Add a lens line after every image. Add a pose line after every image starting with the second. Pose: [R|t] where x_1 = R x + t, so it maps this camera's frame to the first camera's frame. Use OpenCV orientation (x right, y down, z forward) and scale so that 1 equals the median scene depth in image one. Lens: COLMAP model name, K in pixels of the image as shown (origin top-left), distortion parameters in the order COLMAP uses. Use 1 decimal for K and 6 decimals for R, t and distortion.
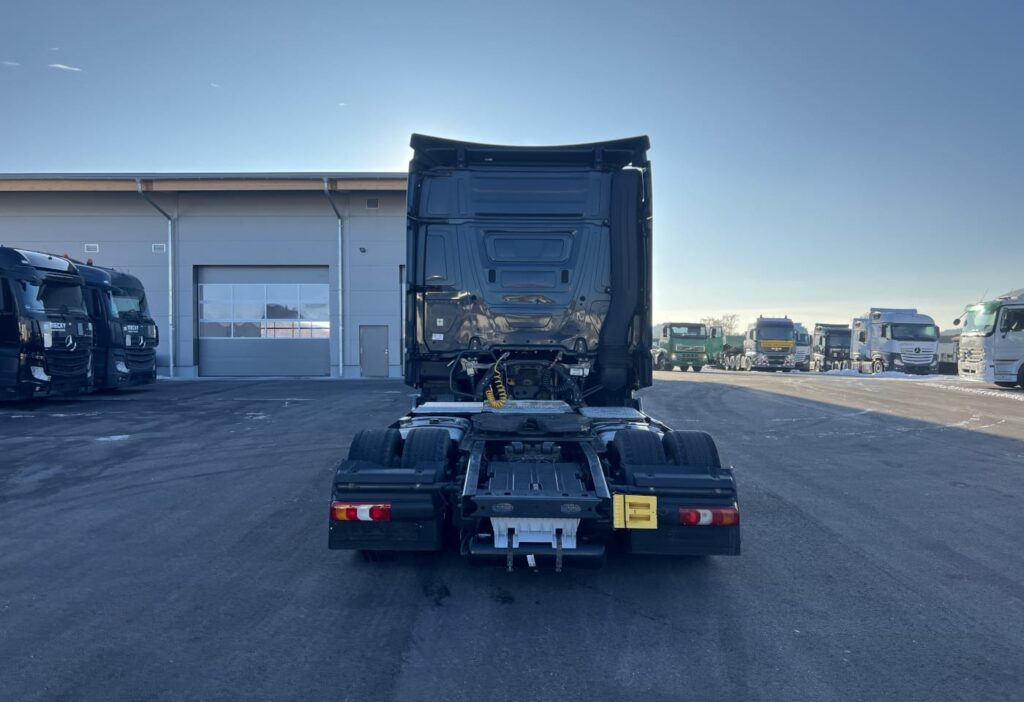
lens RADIAL K [[765.0, 0, 512.0], [0, 765.0, 351.0], [0, 0, 1]] dist [0.053236, -0.055306]
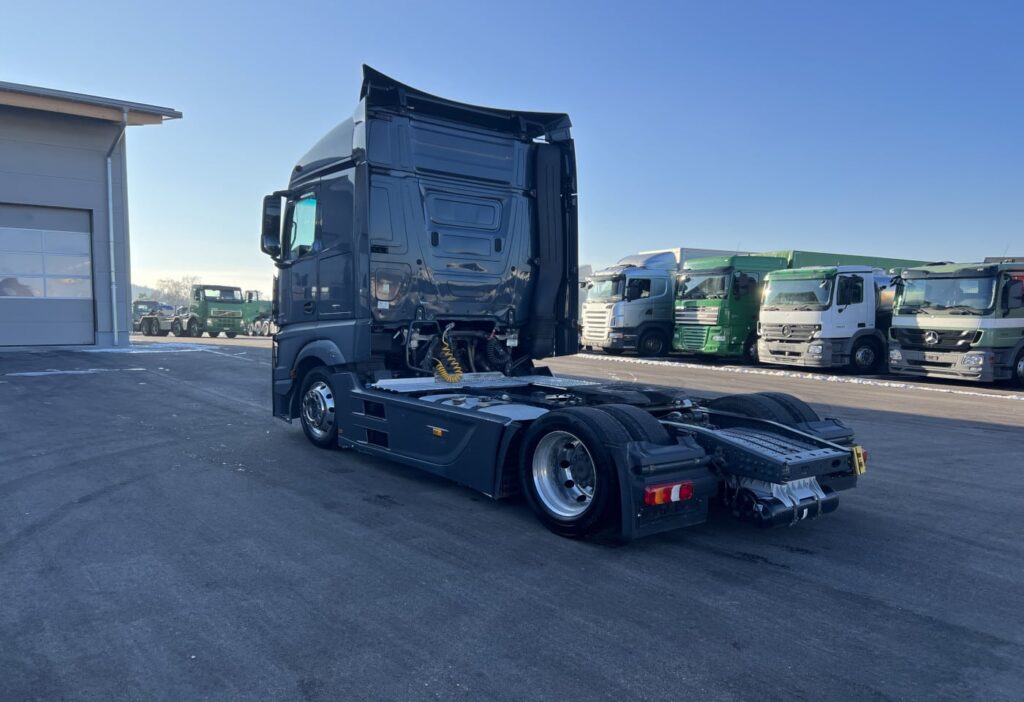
lens RADIAL K [[767.2, 0, 513.3], [0, 767.2, 368.5], [0, 0, 1]] dist [0.053692, -0.048464]
pose [[0.774432, -0.036404, 0.631610, -0.544159], [-0.007118, 0.997779, 0.066237, -0.005357], [-0.632618, -0.055791, 0.772452, 0.222170]]
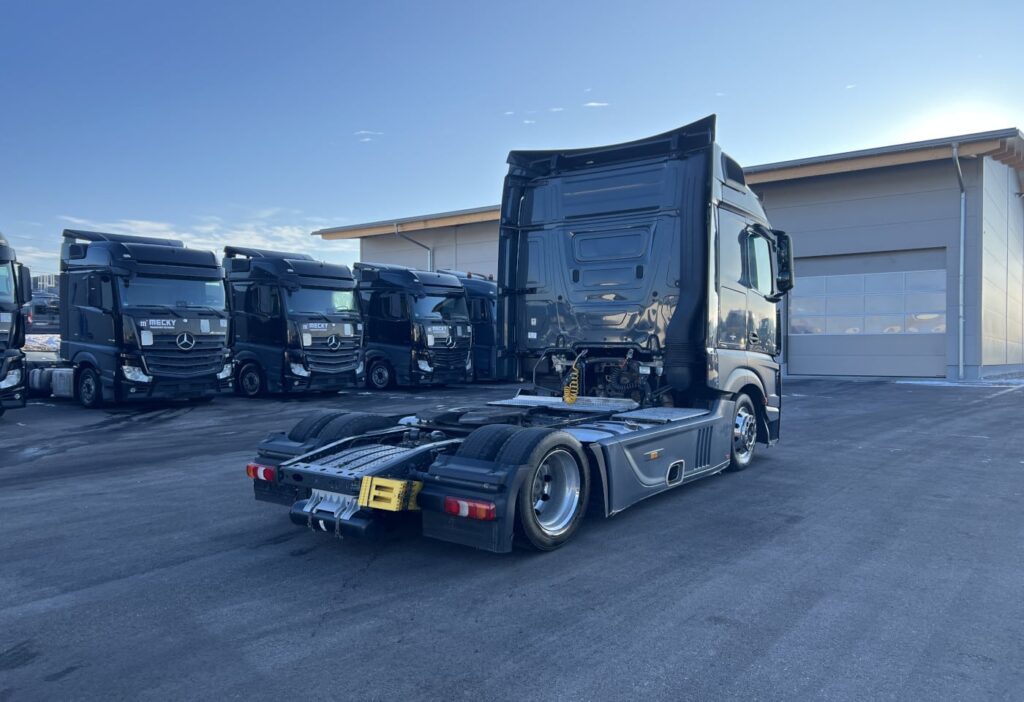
lens RADIAL K [[759.8, 0, 512.0], [0, 759.8, 351.0], [0, 0, 1]] dist [0.034030, -0.003903]
pose [[0.805165, 0.002949, -0.593043, 0.516631], [-0.001341, 0.999994, 0.003151, 0.000190], [0.593049, -0.001741, 0.805165, 0.122910]]
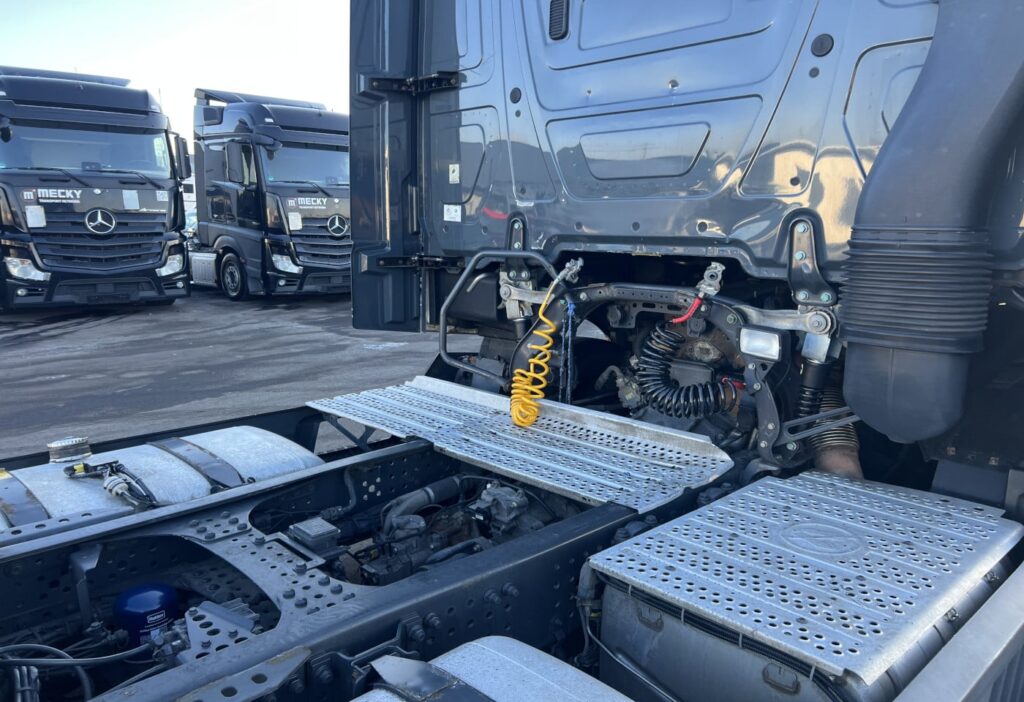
lens RADIAL K [[767.2, 0, 513.3], [0, 767.2, 368.5], [0, 0, 1]] dist [0.053692, -0.048464]
pose [[0.691841, 0.133307, -0.709637, 0.213700], [-0.009275, 0.984369, 0.175873, -0.010016], [0.721990, -0.115094, 0.682264, 0.750310]]
